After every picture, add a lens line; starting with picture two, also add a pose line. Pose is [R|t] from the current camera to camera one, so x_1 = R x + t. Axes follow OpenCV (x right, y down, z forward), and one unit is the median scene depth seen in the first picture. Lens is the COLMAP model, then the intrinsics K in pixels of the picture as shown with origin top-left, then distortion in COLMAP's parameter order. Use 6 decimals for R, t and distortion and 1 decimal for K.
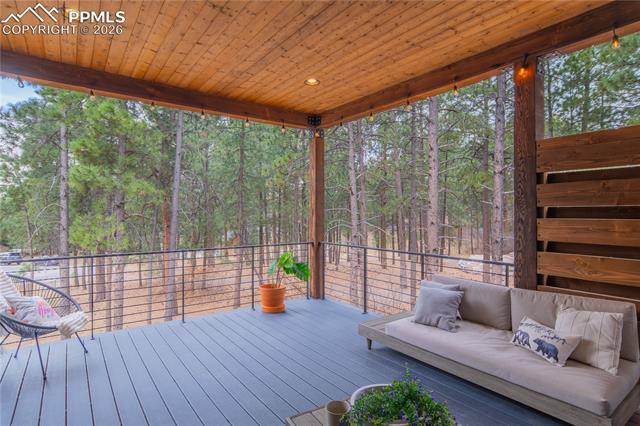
lens RADIAL K [[346.0, 0, 317.9], [0, 346.0, 214.1], [0, 0, 1]] dist [-0.004247, -0.000714]
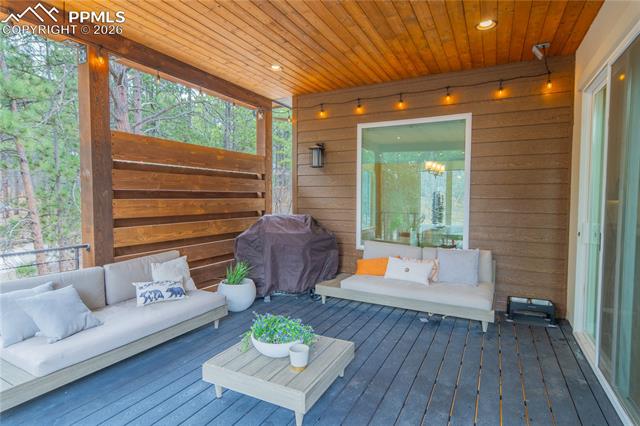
lens RADIAL K [[346.0, 0, 317.7], [0, 346.0, 212.8], [0, 0, 1]] dist [-0.004247, -0.000714]
pose [[-0.442262, -0.041932, 0.895905, -0.744958], [-0.001941, 0.998949, 0.045796, 0.003692], [-0.896884, 0.018515, -0.441879, 0.978819]]
